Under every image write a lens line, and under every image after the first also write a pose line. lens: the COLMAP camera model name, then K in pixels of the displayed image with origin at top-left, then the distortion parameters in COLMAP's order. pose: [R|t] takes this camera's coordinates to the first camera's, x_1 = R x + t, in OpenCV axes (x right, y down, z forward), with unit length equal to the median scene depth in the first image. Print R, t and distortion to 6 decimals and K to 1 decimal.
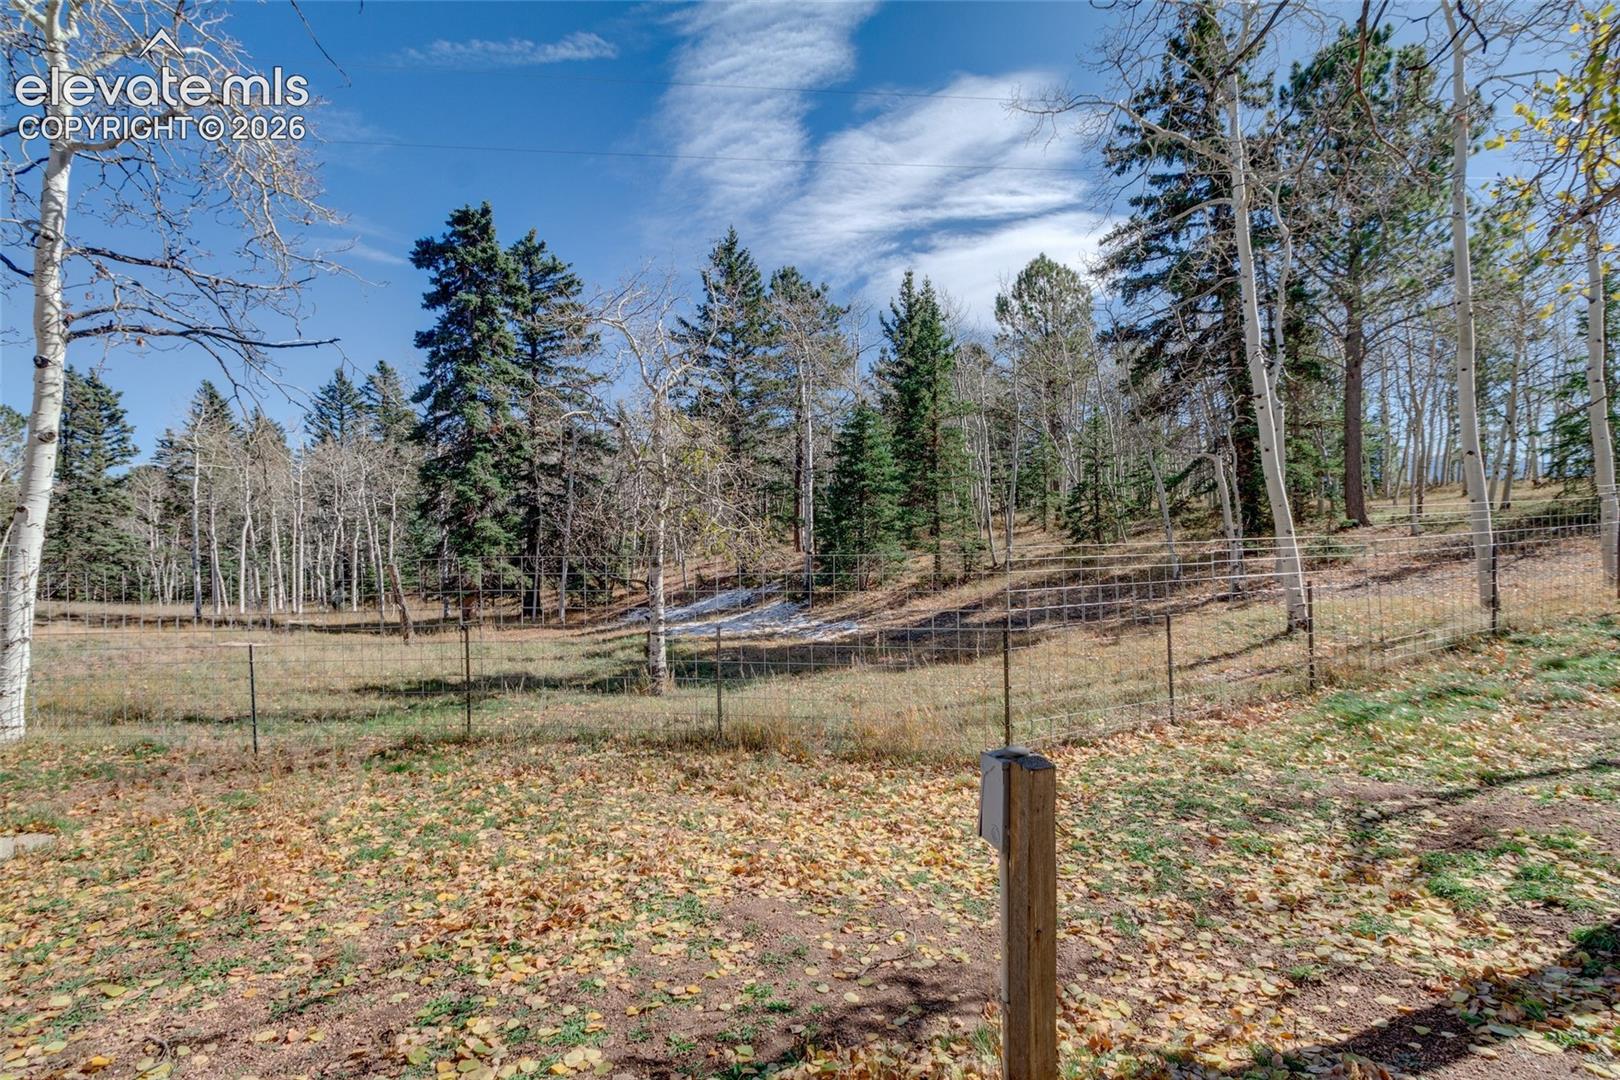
lens RADIAL K [[756.8, 0, 813.4], [0, 756.8, 532.1], [0, 0, 1]] dist [-0.000125, -0.000139]
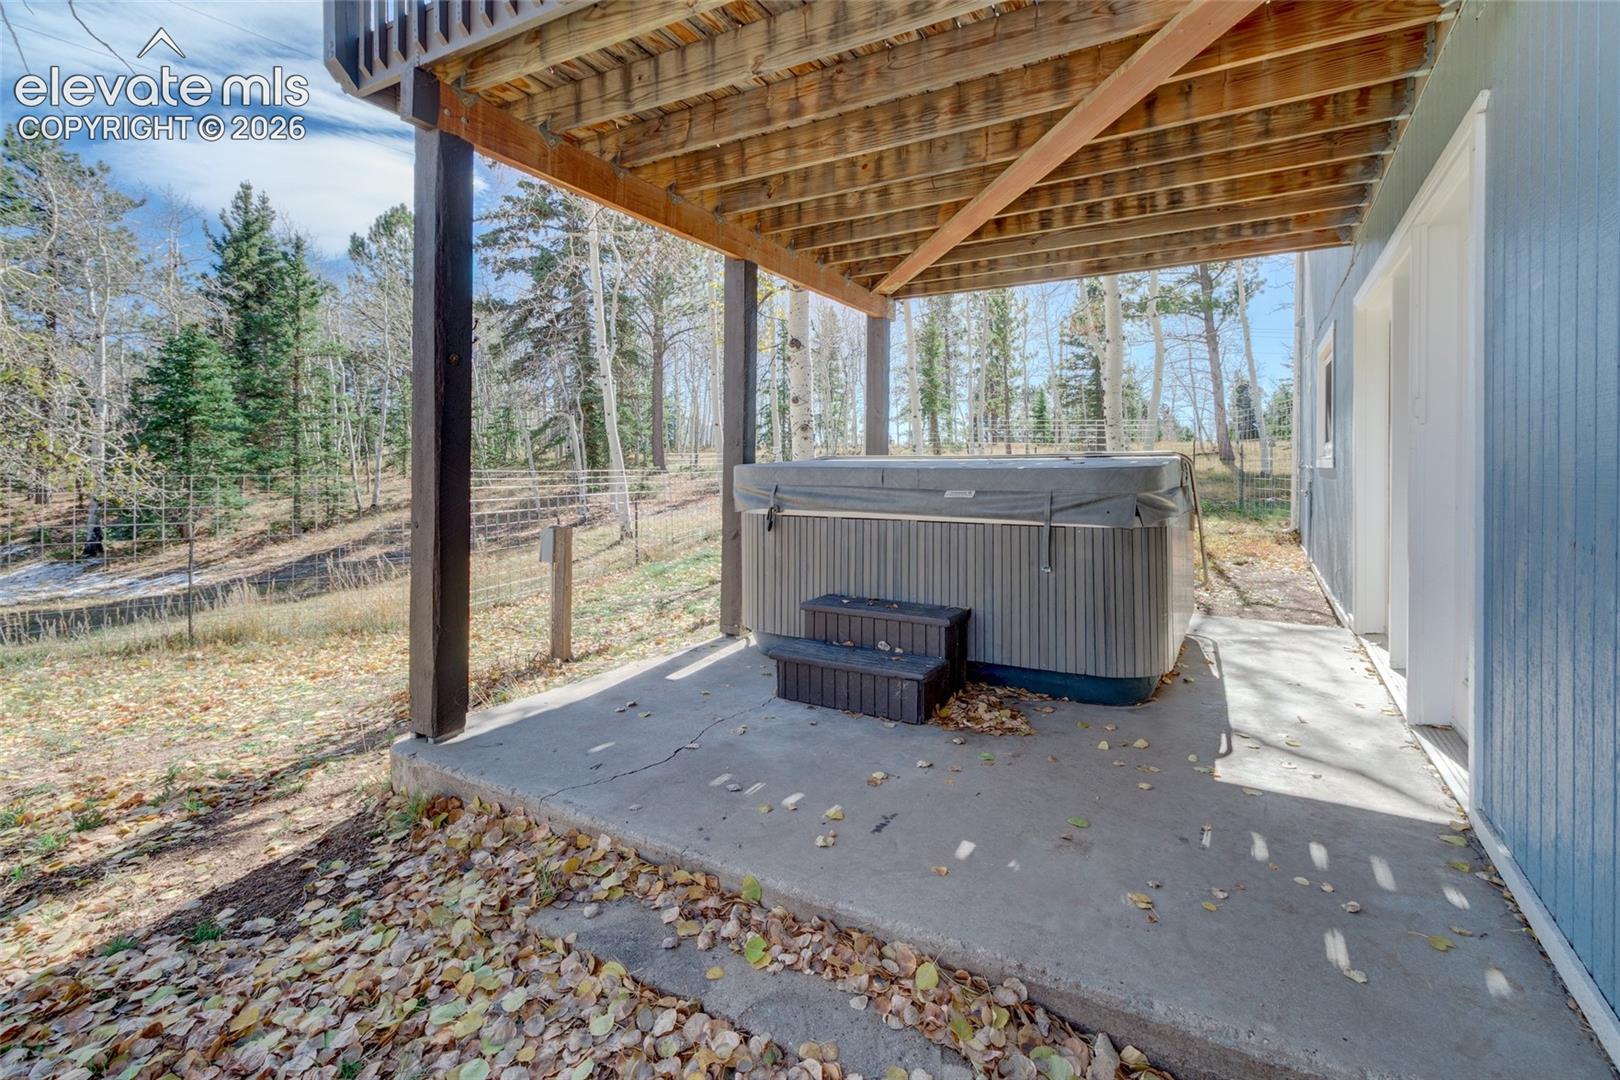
lens RADIAL K [[754.6, 0, 809.0], [0, 754.6, 482.8], [0, 0, 1]] dist [0.000848, 0.000093]
pose [[0.683225, 0.003394, 0.730200, -0.099540], [-0.002126, 0.999994, -0.002660, 0.012904], [-0.730205, 0.000265, 0.683228, -0.137612]]
